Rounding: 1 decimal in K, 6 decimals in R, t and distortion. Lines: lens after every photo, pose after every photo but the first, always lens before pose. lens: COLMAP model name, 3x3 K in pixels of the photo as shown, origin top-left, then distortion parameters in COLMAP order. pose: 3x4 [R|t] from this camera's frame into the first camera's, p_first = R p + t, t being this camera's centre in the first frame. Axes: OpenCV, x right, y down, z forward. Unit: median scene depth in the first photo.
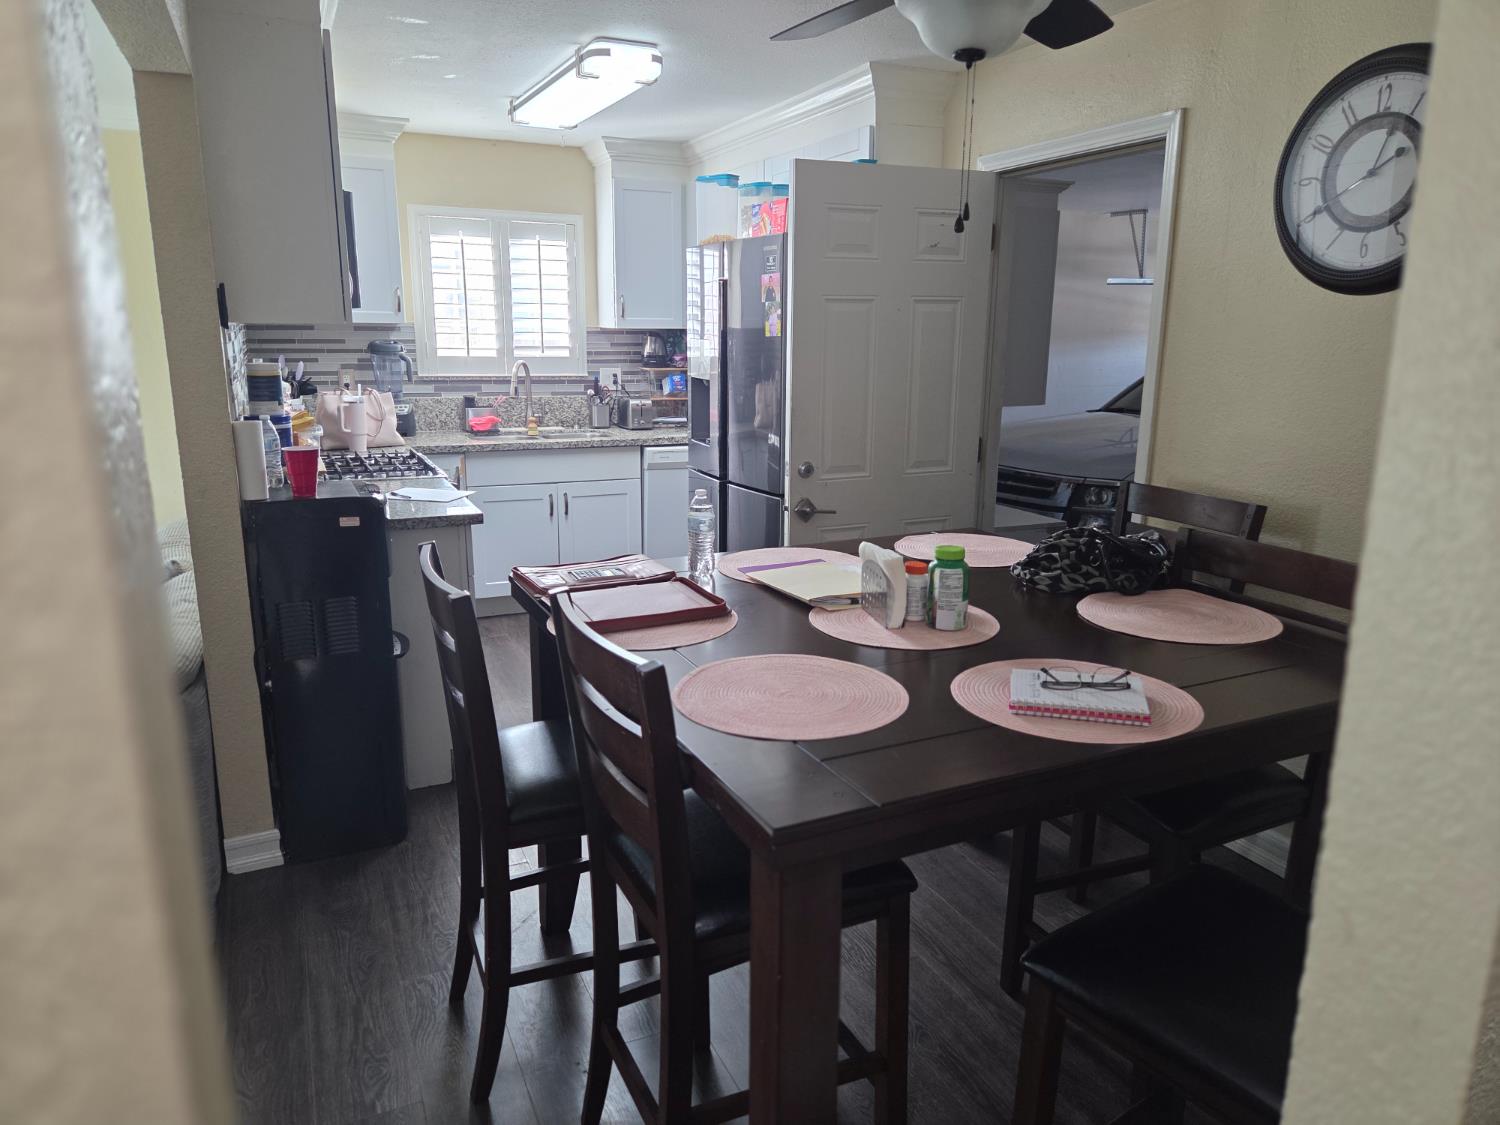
lens RADIAL K [[1011.1, 0, 746.4], [0, 1011.1, 567.2], [0, 0, 1]] dist [0.057326, -0.043810]
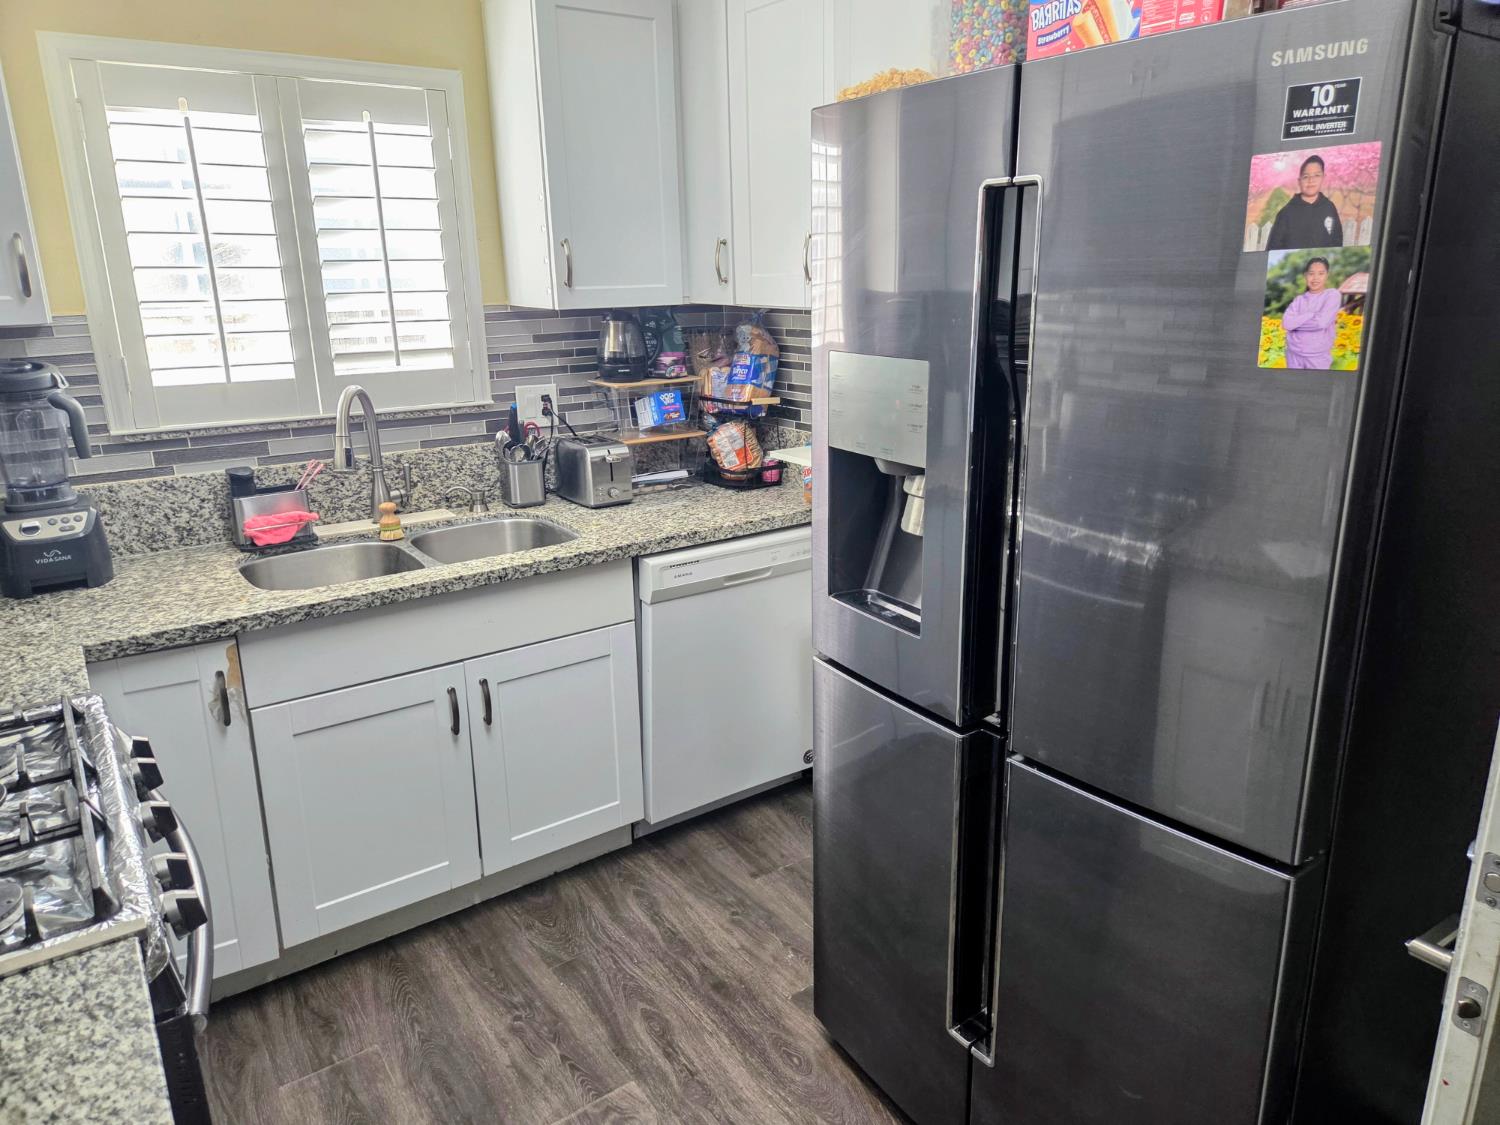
lens RADIAL K [[1011.1, 0, 756.8], [0, 1011.1, 553.6], [0, 0, 1]] dist [0.057326, -0.043810]
pose [[0.983160, -0.075354, 0.166489, -0.122439], [0.067924, 0.996442, 0.049892, -0.136299], [-0.169656, -0.037743, 0.984780, 0.500655]]
